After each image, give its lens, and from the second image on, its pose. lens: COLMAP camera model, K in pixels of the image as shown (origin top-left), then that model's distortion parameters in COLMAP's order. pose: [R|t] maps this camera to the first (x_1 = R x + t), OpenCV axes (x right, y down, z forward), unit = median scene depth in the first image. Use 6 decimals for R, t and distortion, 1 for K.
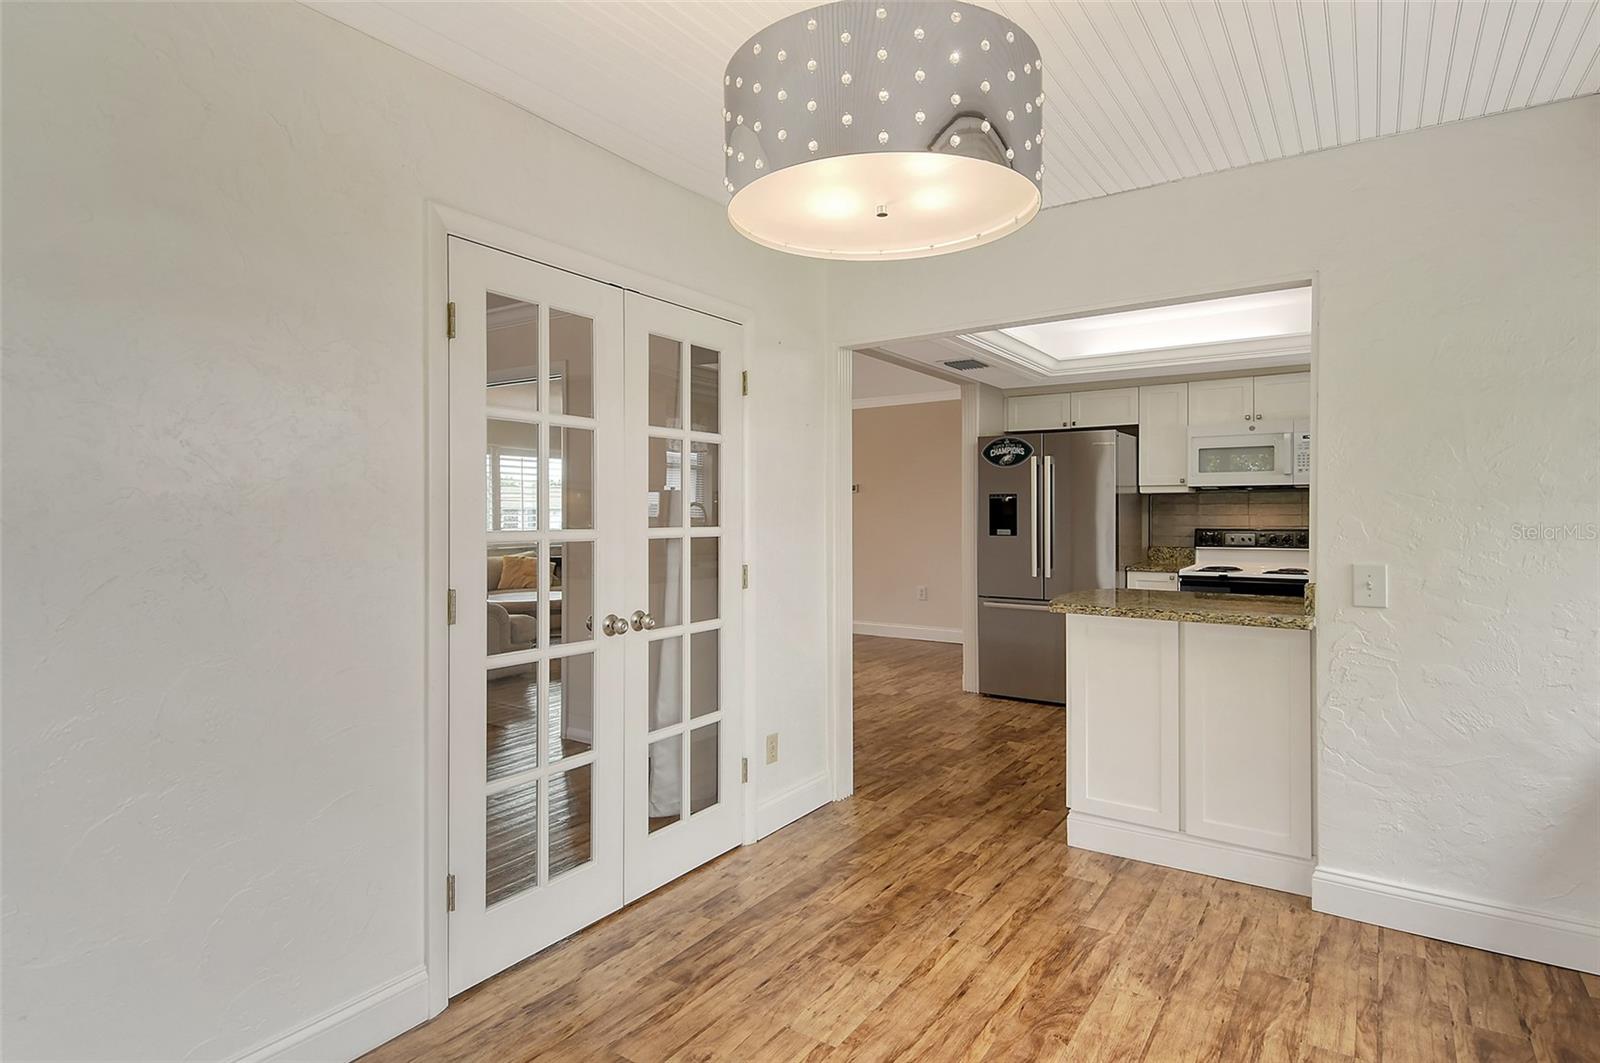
lens RADIAL K [[840.5, 0, 803.2], [0, 840.5, 528.1], [0, 0, 1]] dist [0.004775, -0.011007]
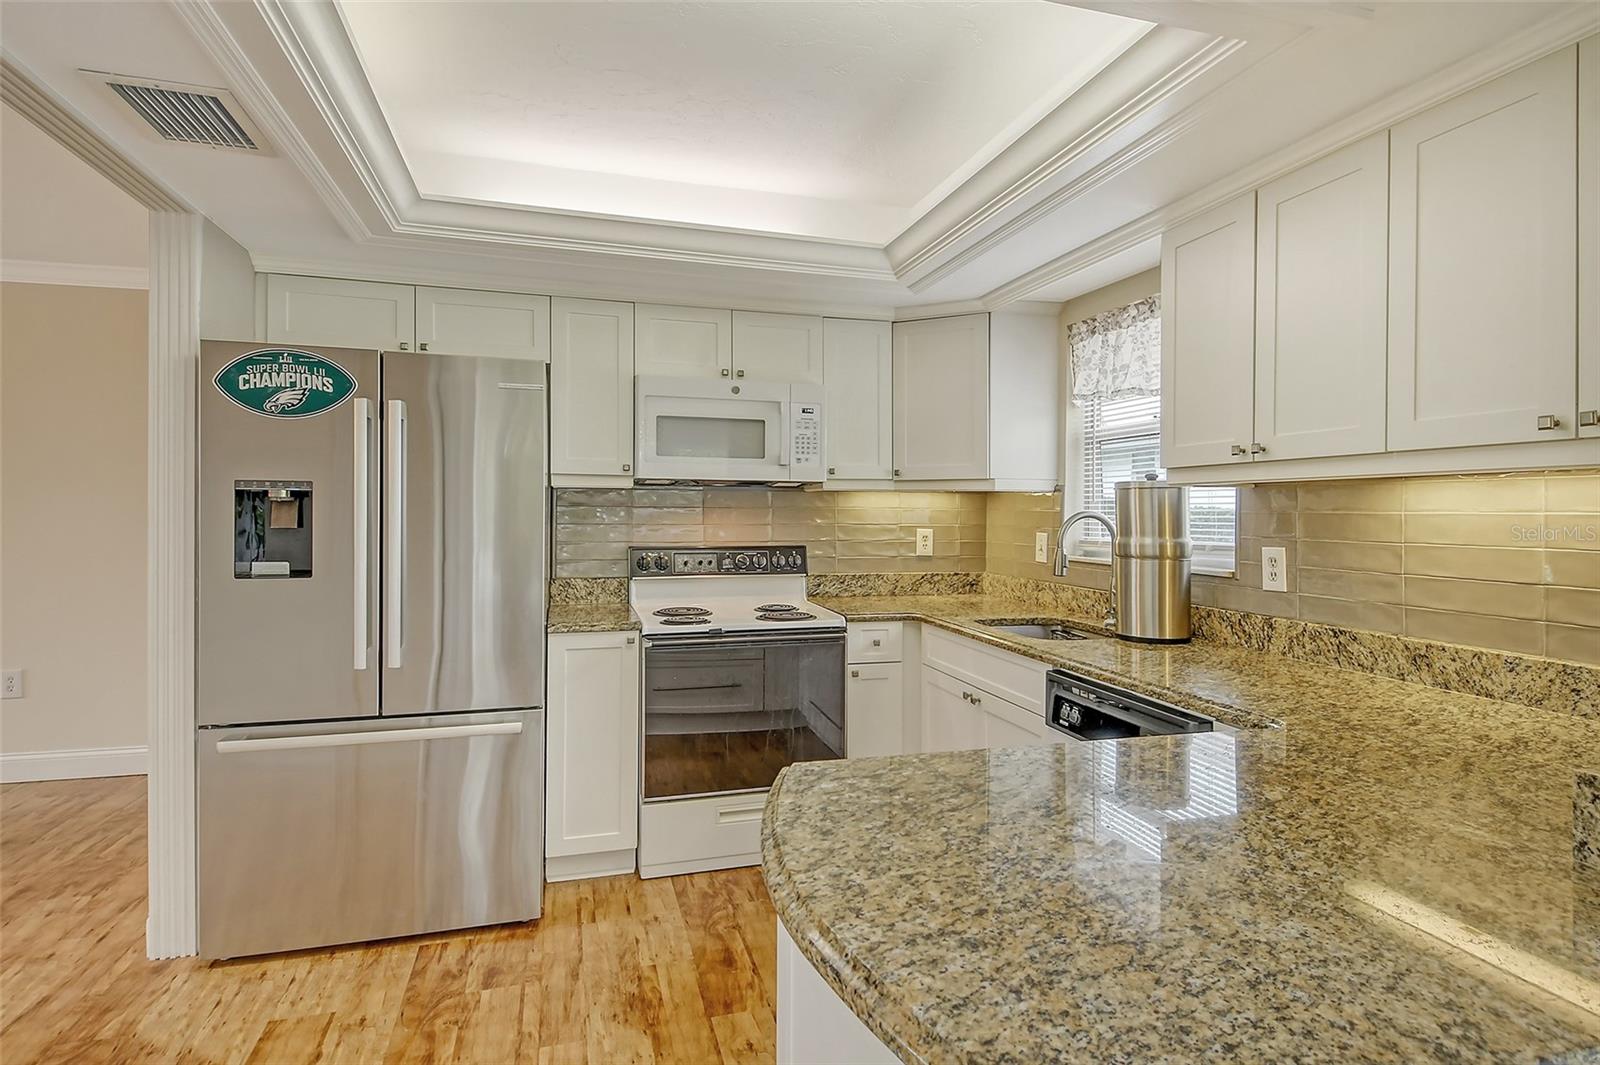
lens RADIAL K [[840.5, 0, 839.3], [0, 840.5, 502.5], [0, 0, 1]] dist [0.004775, -0.011007]
pose [[0.620568, 0.010646, 0.784080, 0.083713], [0.004126, 0.999850, -0.016841, -0.021972], [-0.784142, 0.013686, 0.620431, 0.518776]]
